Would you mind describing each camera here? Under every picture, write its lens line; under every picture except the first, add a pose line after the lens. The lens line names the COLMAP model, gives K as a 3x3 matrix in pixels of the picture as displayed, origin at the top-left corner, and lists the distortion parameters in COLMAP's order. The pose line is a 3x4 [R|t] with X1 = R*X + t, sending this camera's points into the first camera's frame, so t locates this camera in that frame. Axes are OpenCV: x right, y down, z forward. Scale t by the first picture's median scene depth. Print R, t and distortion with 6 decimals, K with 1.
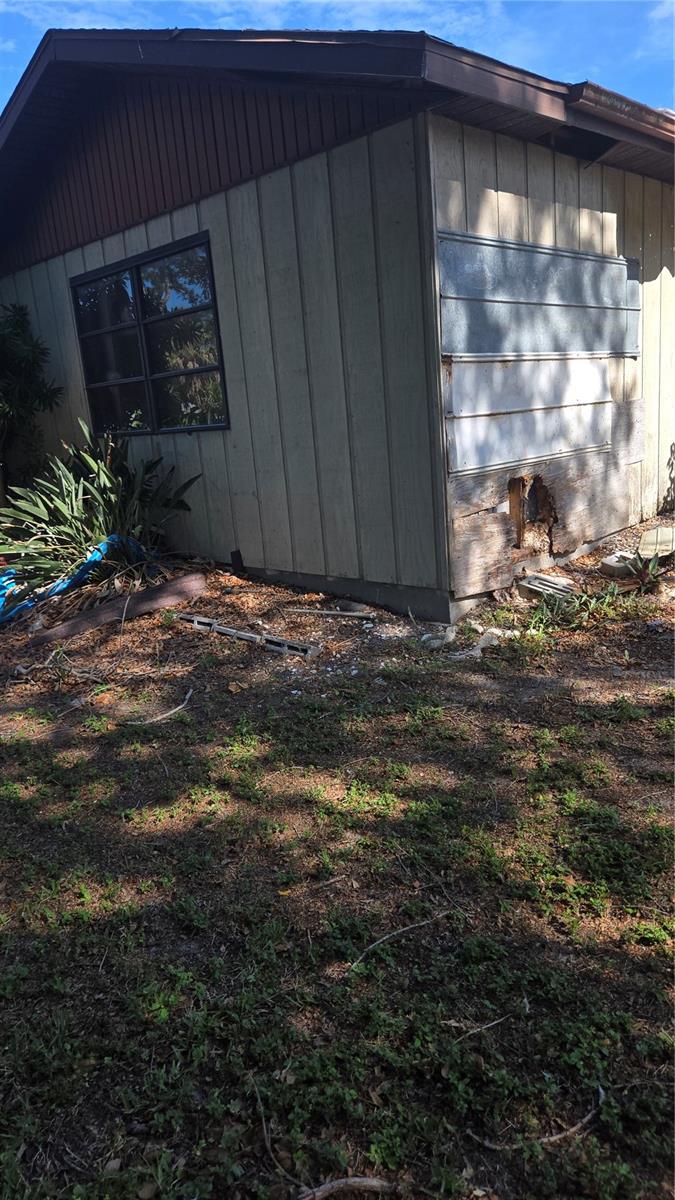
lens RADIAL K [[808.9, 0, 331.9], [0, 808.9, 594.7], [0, 0, 1]] dist [0.074779, -0.066090]
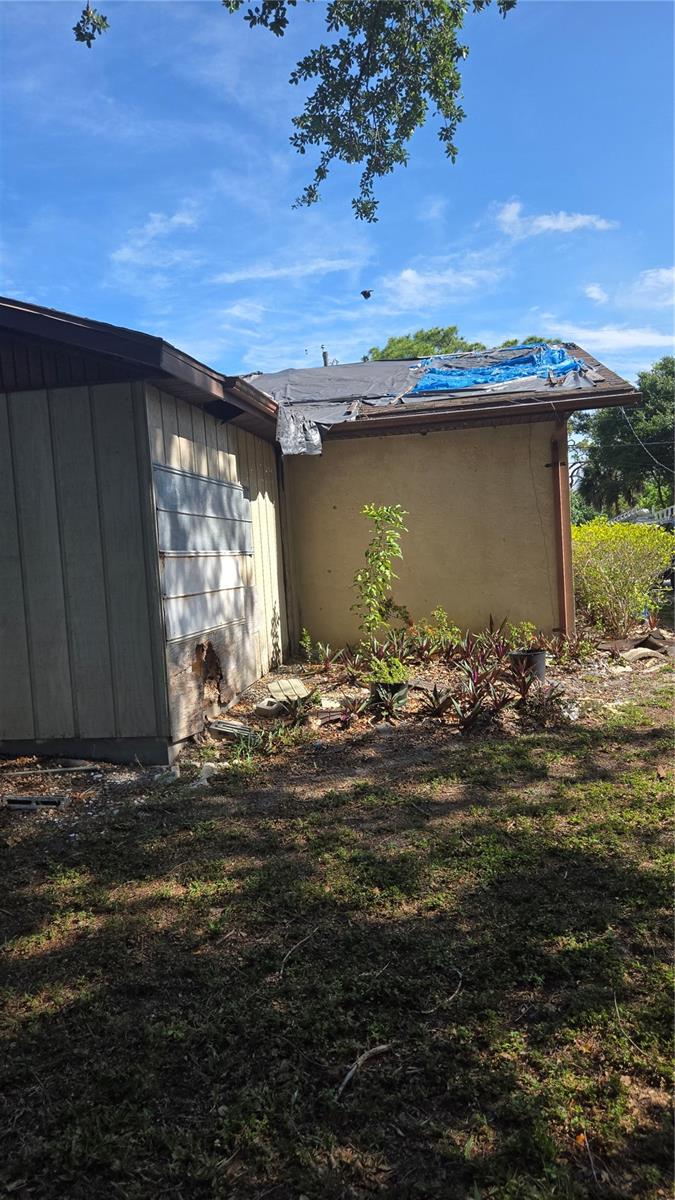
lens RADIAL K [[808.9, 0, 341.3], [0, 808.9, 599.1], [0, 0, 1]] dist [0.074779, -0.066090]
pose [[0.821619, 0.000256, 0.570037, -0.331998], [0.117790, 0.978342, -0.170215, 0.030908], [-0.557734, 0.206997, 0.803794, -0.168483]]
